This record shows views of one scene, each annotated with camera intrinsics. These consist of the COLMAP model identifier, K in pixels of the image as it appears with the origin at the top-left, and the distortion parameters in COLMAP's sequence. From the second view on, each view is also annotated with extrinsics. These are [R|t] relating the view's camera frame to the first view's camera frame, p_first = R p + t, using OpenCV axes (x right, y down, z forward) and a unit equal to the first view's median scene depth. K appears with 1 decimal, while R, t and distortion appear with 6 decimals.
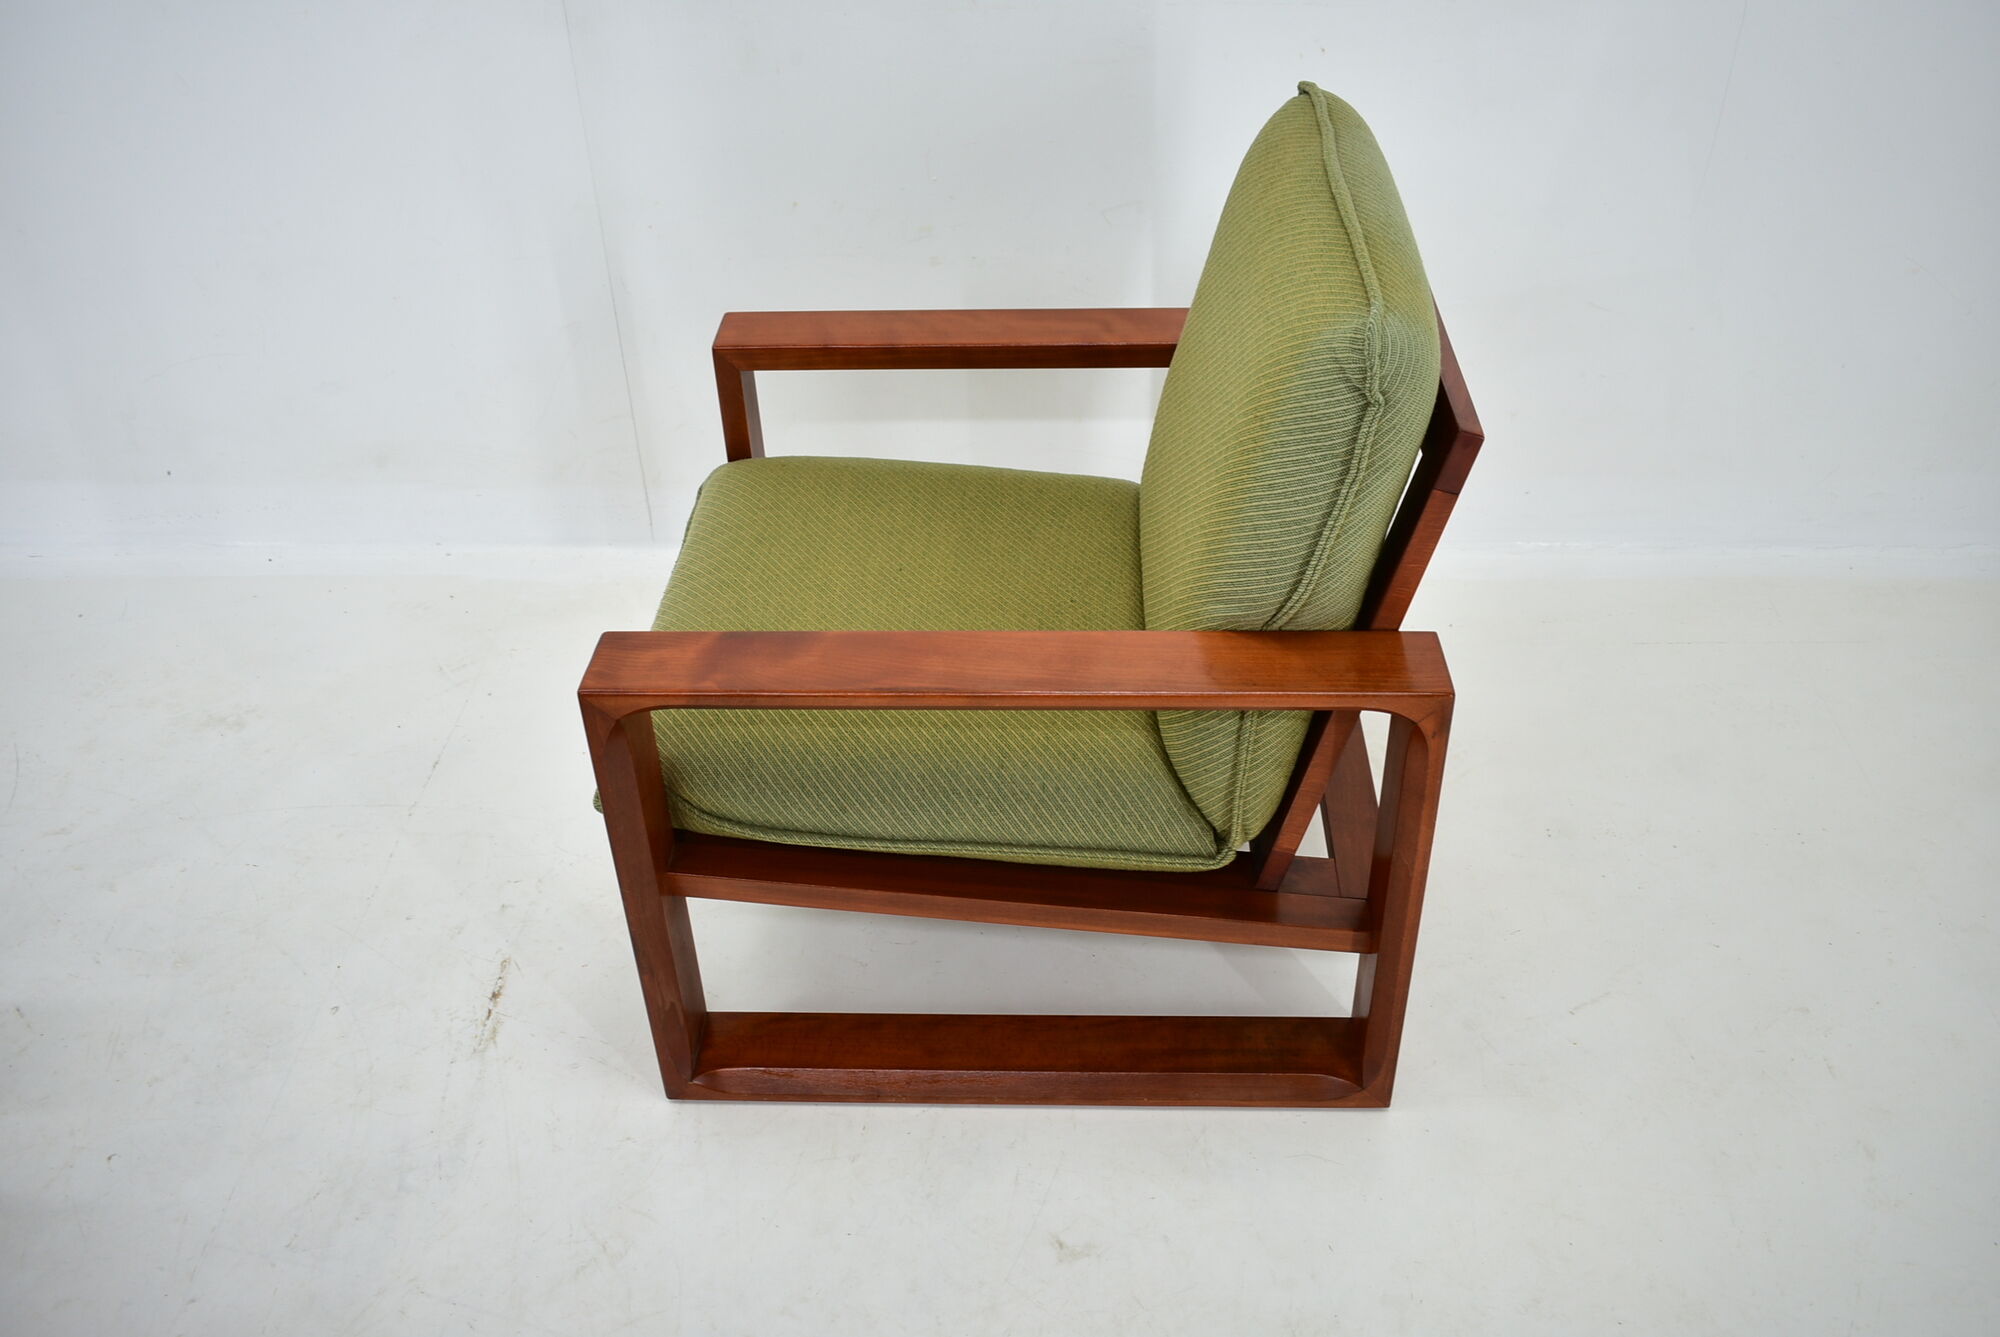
lens RADIAL K [[1719.5, 0, 1000.0], [0, 1719.5, 668.5], [0, 0, 1]] dist [-0.025463, 0.010337]
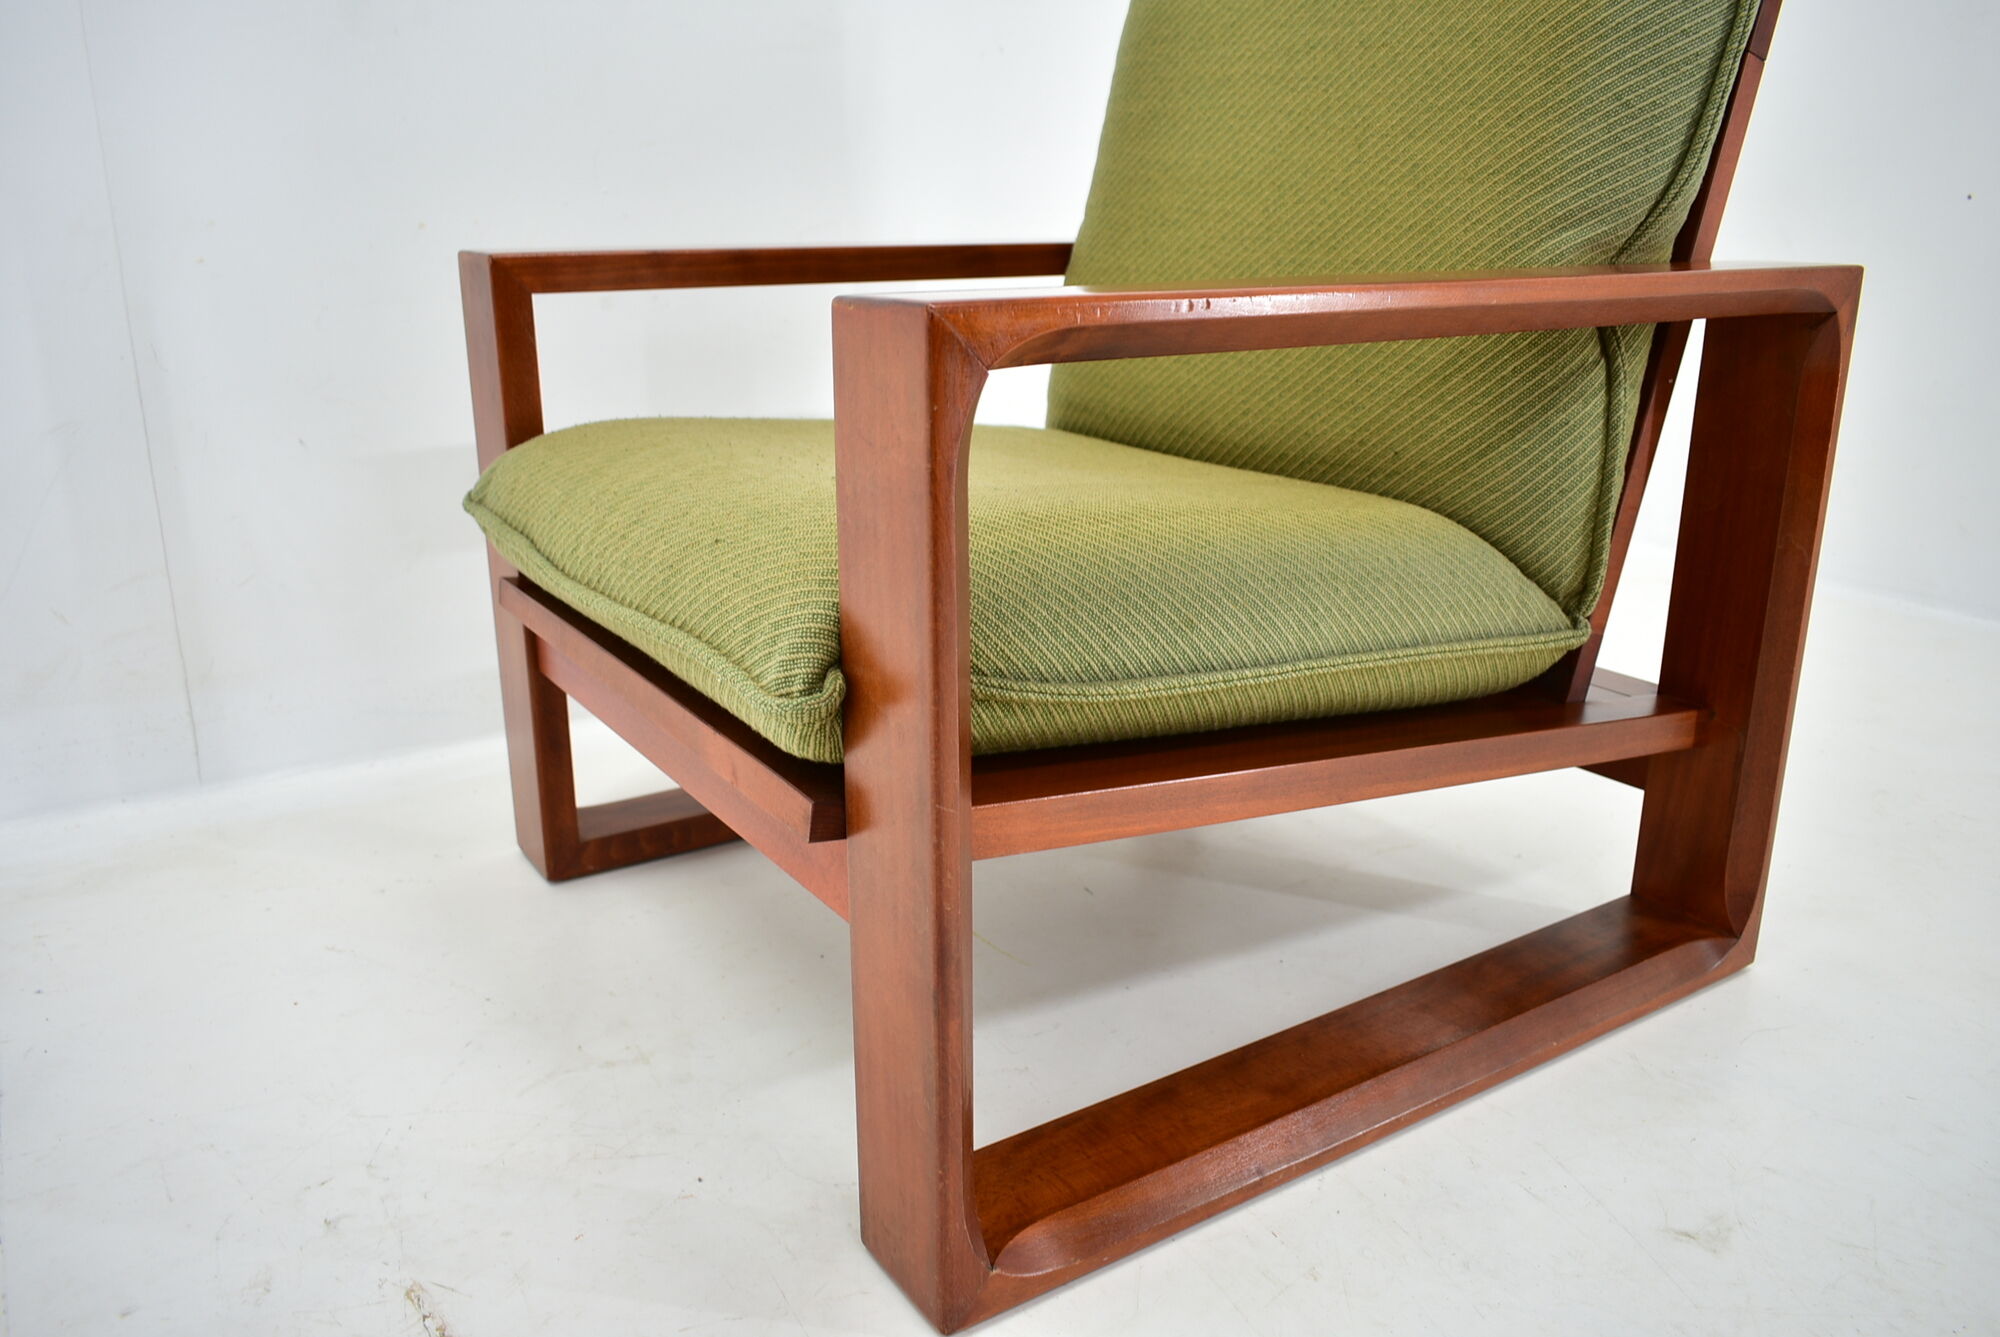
lens RADIAL K [[1520.2, 0, 996.5], [0, 1520.2, 671.0], [0, 0, 1]] dist [-0.014455, 0.003104]
pose [[0.811394, -0.144546, 0.566345, -0.446464], [0.328175, 0.914460, -0.236777, 0.199373], [-0.483675, 0.377980, 0.789424, 0.617565]]
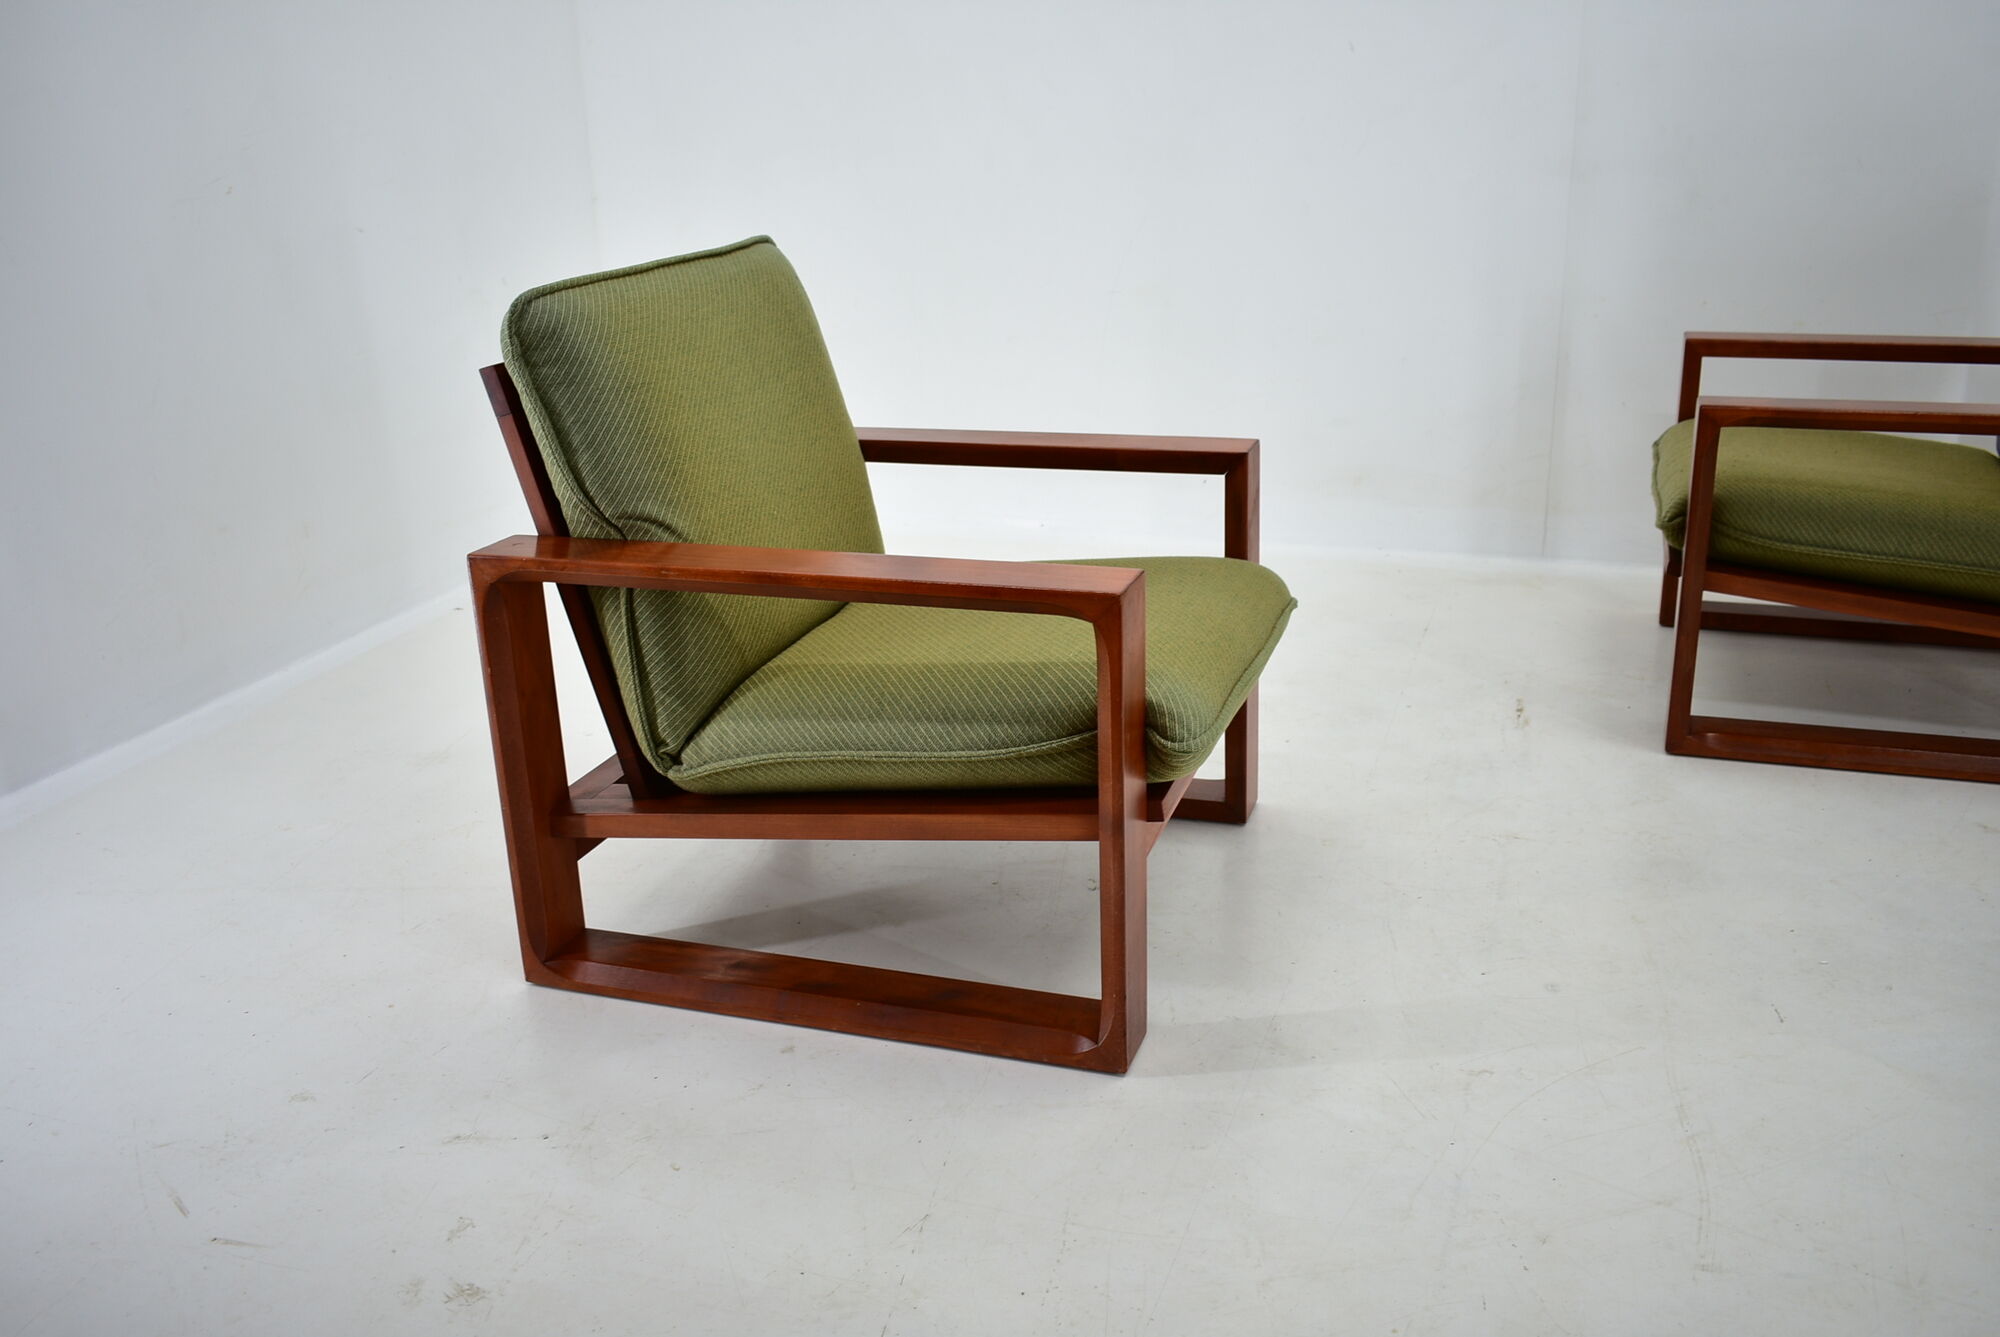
lens RADIAL K [[1719.5, 0, 1000.0], [0, 1719.5, 668.5], [0, 0, 1]] dist [-0.025463, 0.010337]
pose [[0.957483, 0.093554, -0.272898, -0.379804], [-0.169925, 0.947340, -0.271427, 0.744090], [0.233134, 0.306259, 0.922959, -0.560424]]
